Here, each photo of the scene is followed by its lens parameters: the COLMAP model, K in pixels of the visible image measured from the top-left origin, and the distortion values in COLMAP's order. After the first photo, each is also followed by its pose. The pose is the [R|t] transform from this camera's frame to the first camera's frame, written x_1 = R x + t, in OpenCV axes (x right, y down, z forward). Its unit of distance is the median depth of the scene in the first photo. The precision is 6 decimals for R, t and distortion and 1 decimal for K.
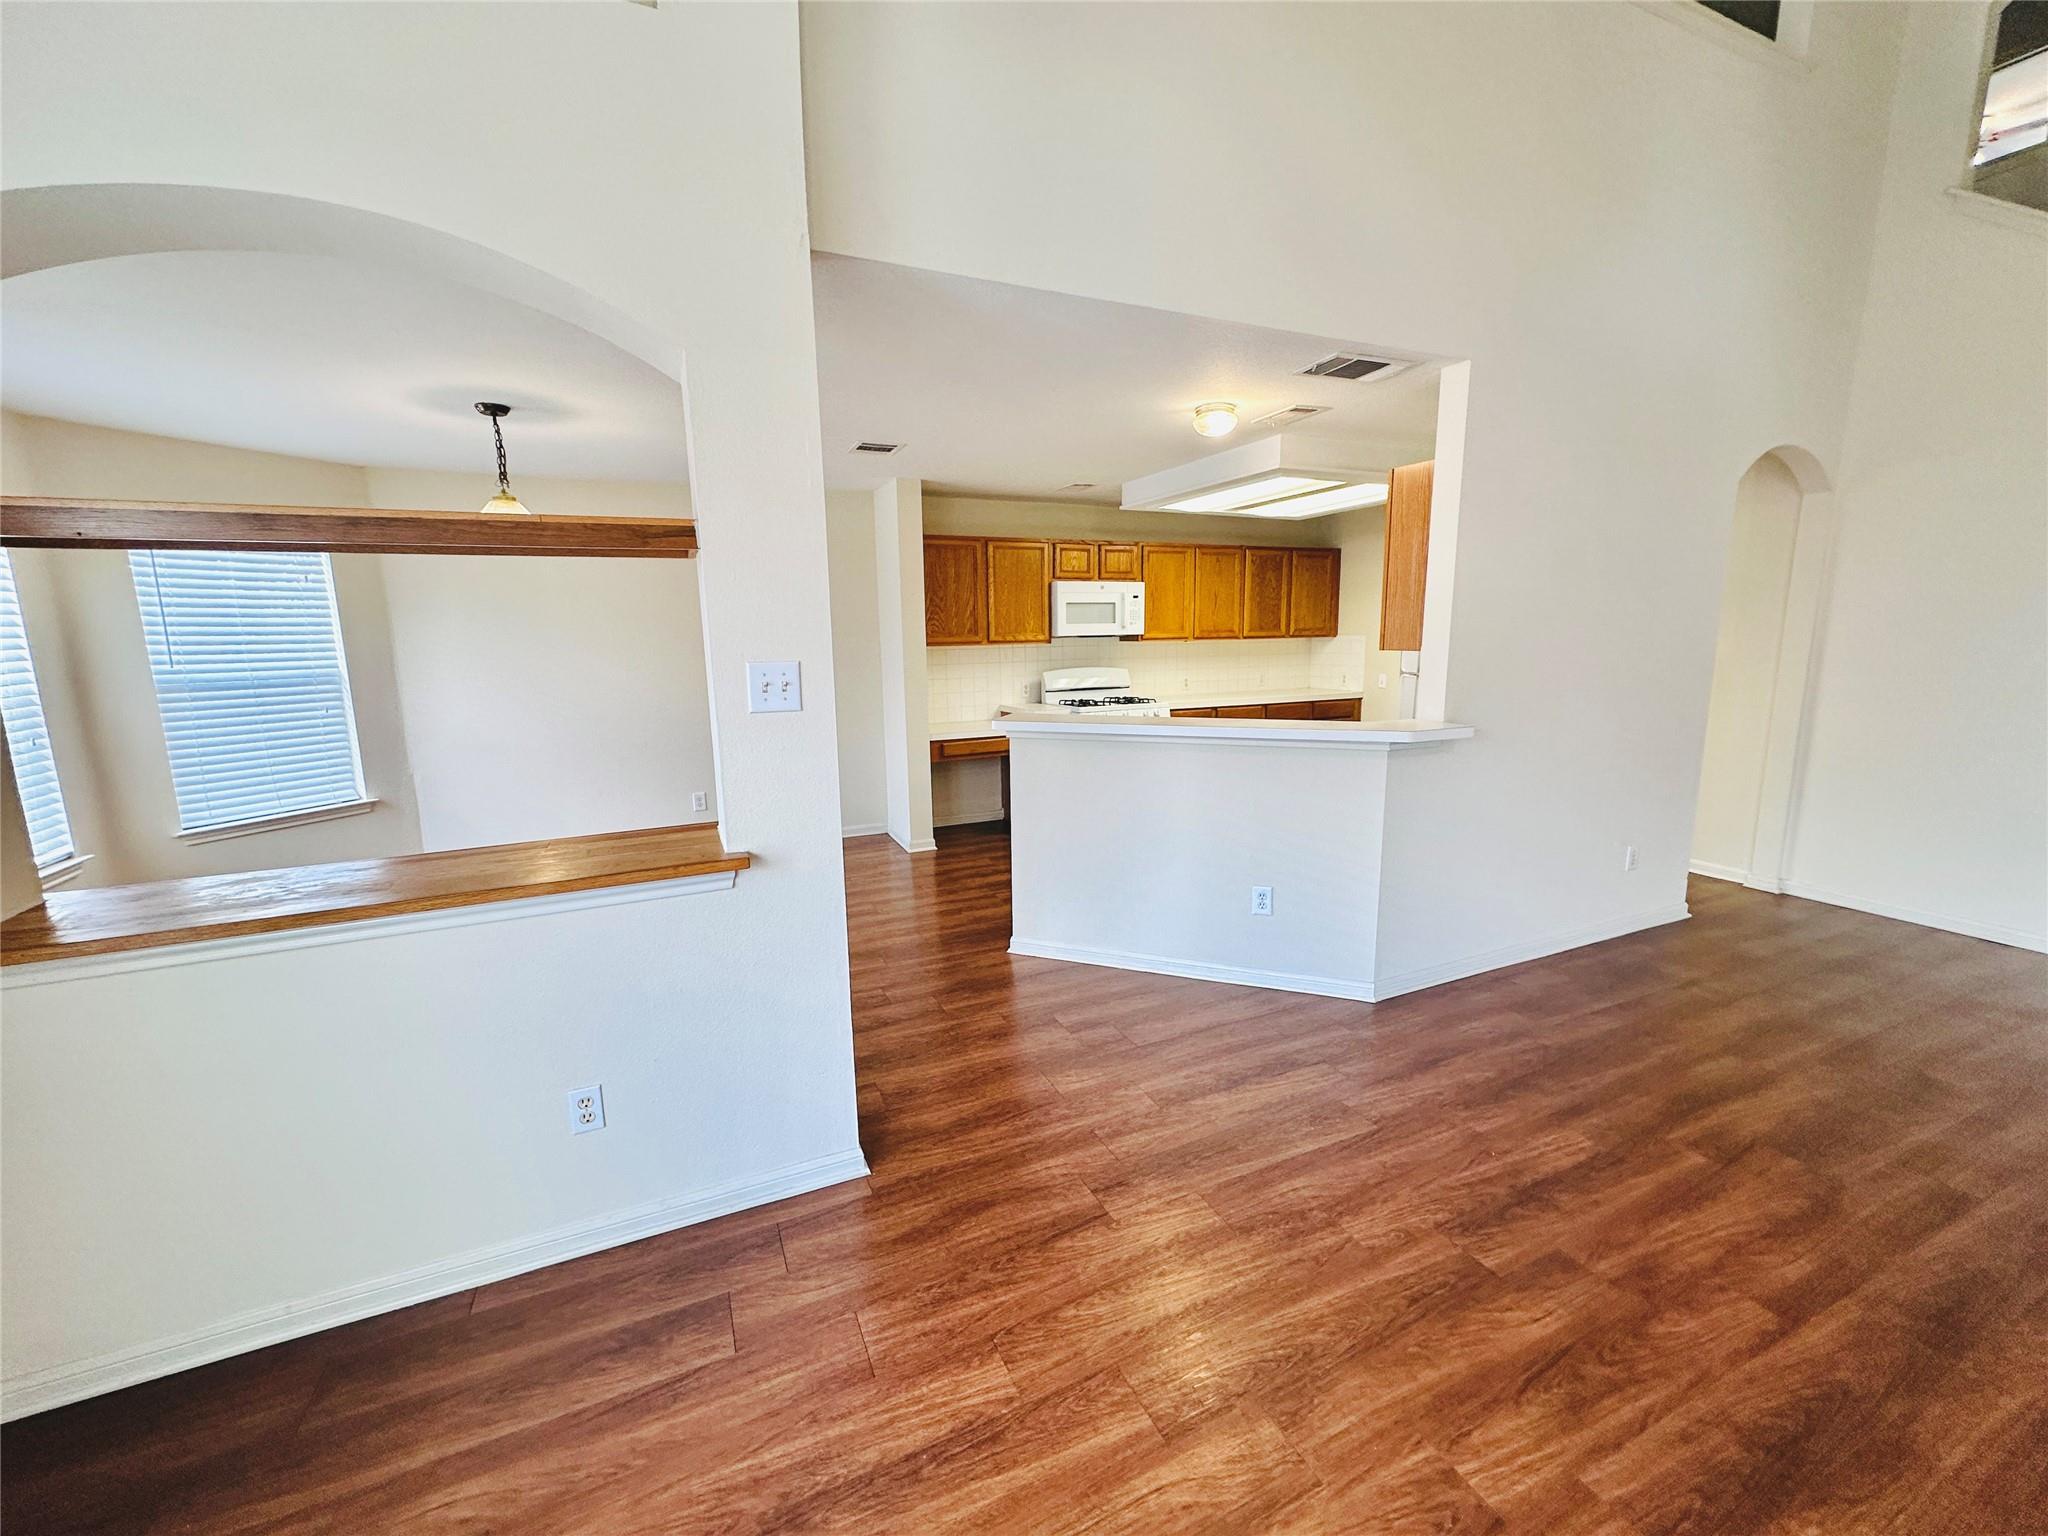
lens RADIAL K [[817.9, 0, 1022.1], [0, 817.9, 764.1], [0, 0, 1]] dist [-0.001338, -0.000155]
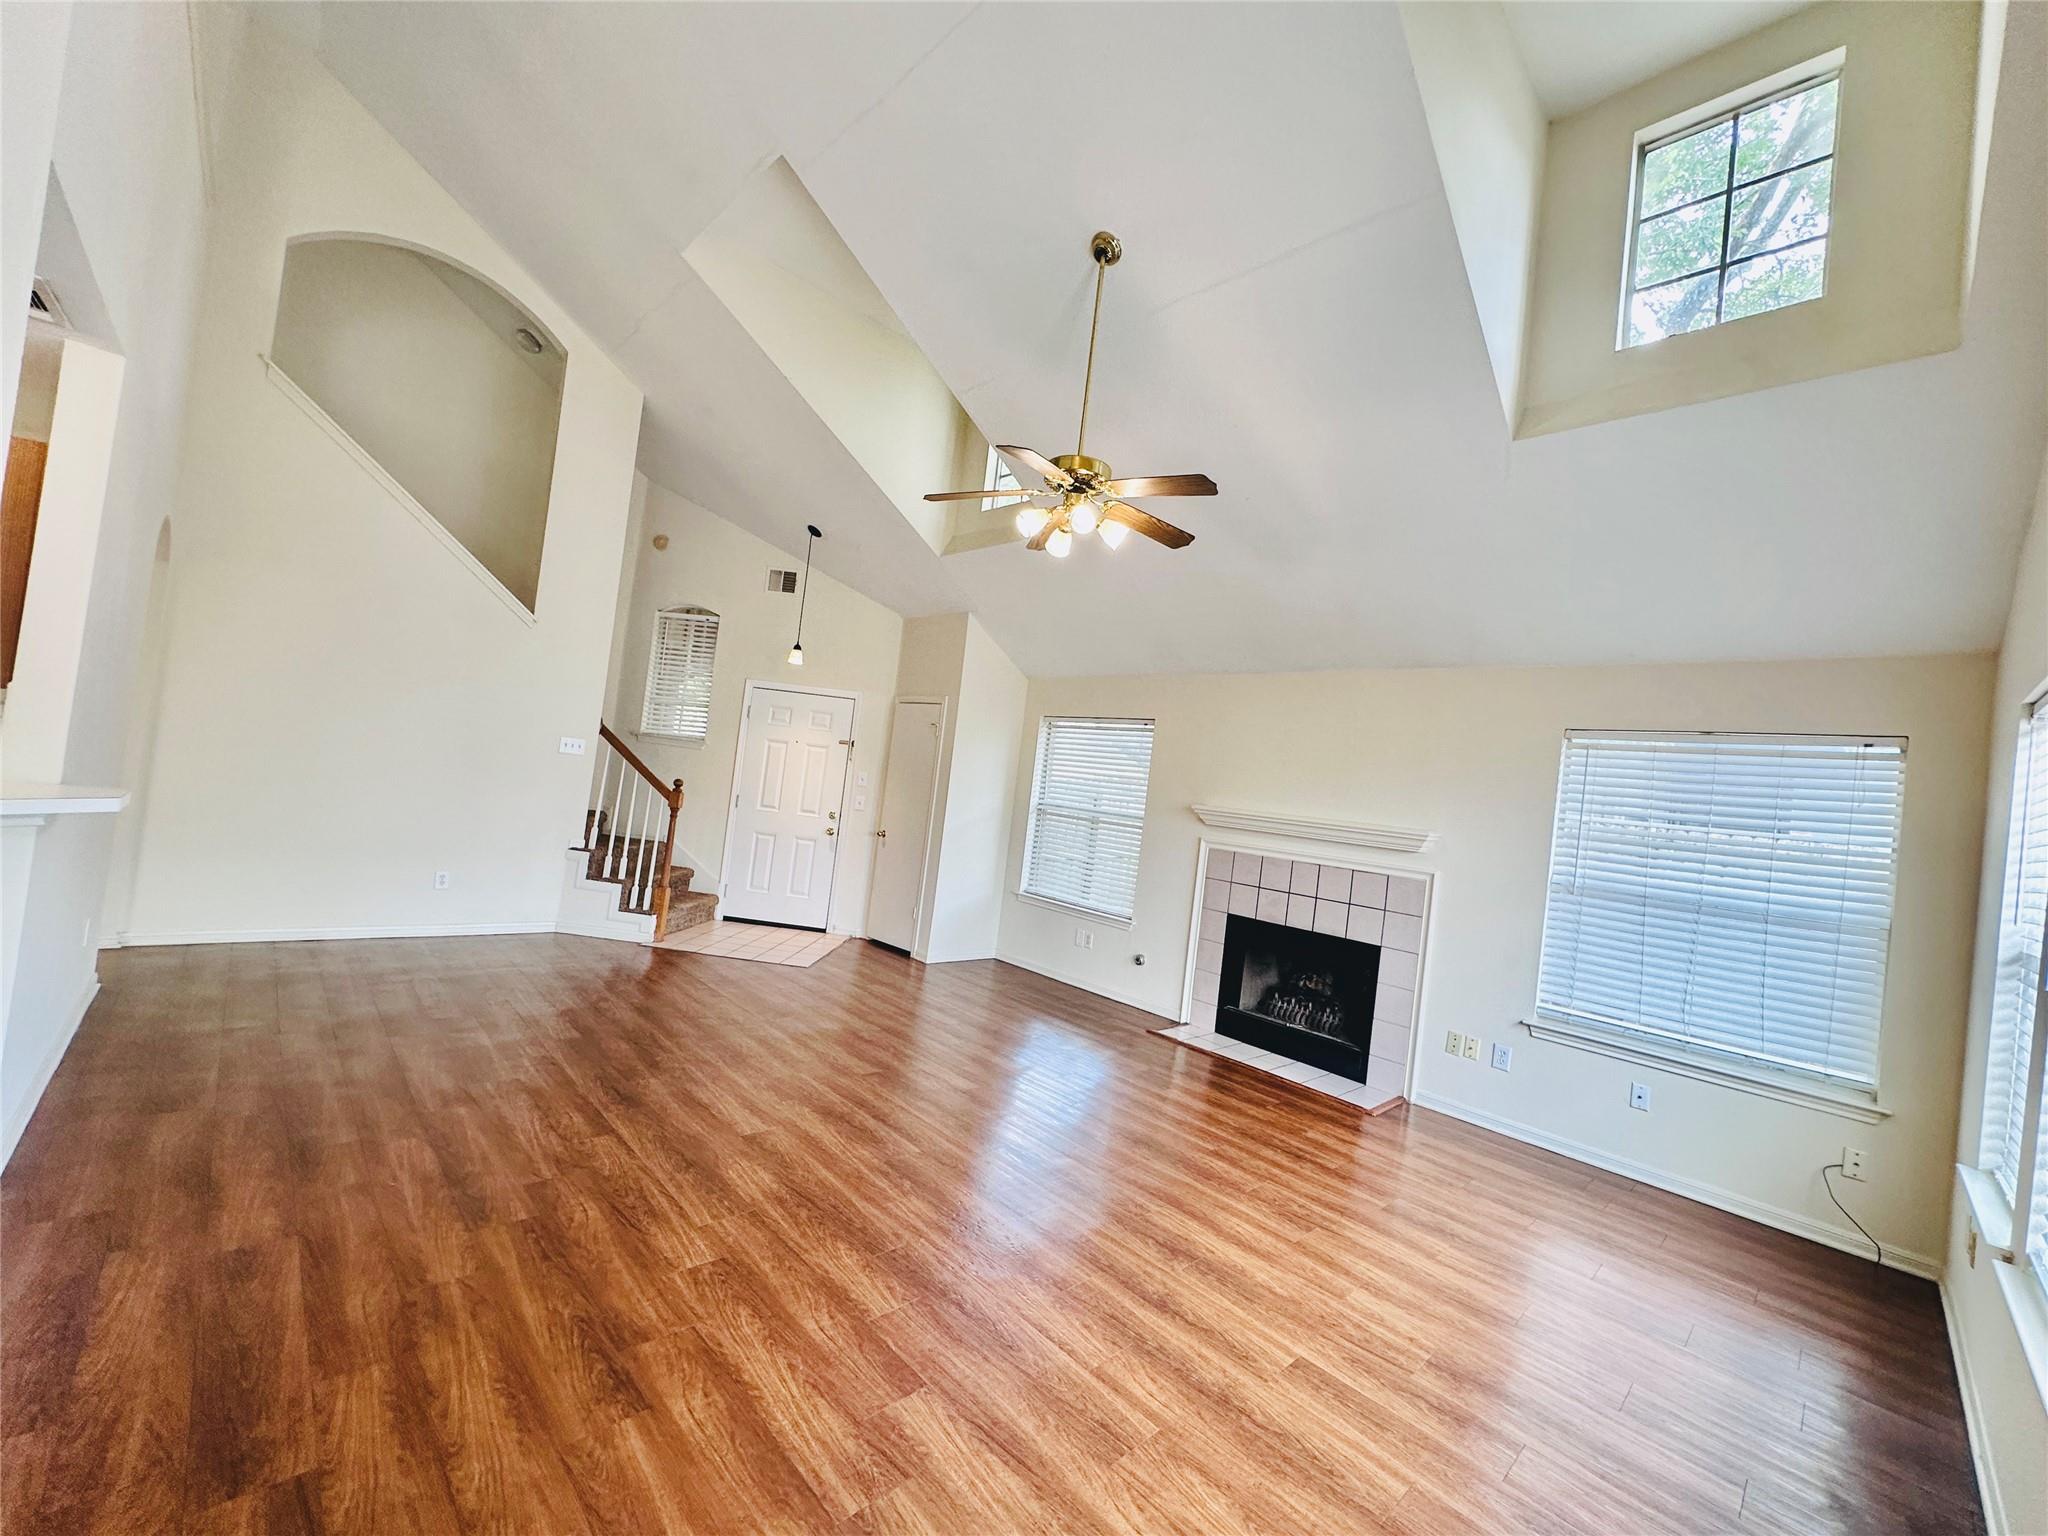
lens RADIAL K [[810.2, 0, 1022.9], [0, 810.2, 774.7], [0, 0, 1]] dist [0.000310, -0.000091]
pose [[-0.336609, -0.011808, 0.941570, -0.271871], [0.042704, 0.998701, 0.027791, -0.023229], [-0.940676, 0.049564, -0.335668, 0.208416]]
